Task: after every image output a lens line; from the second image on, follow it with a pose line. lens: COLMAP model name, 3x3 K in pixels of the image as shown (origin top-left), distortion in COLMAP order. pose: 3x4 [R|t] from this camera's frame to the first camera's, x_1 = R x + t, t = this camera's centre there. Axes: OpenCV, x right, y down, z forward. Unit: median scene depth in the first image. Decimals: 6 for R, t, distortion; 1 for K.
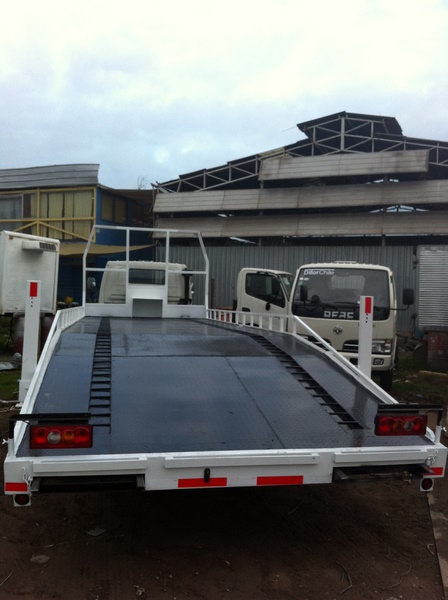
lens RADIAL K [[568.6, 0, 224.0], [0, 568.6, 300.0], [0, 0, 1]] dist [0.077280, -0.312855]
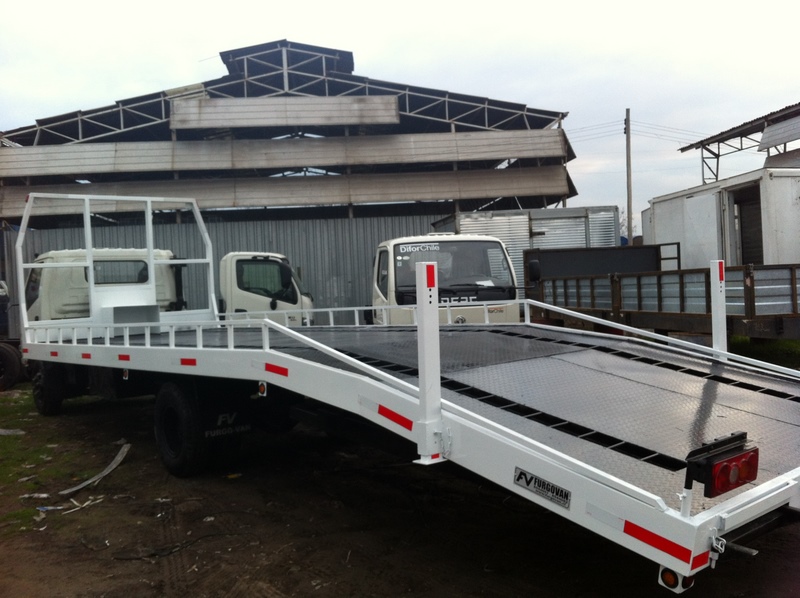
lens RADIAL K [[758.2, 0, 400.0], [0, 758.2, 299.0], [0, 0, 1]] dist [0.077280, -0.312855]
pose [[0.874261, -0.081730, 0.478527, -0.165537], [0.080229, 0.996497, 0.023621, -0.003456], [-0.478781, 0.017741, 0.877755, 0.060345]]
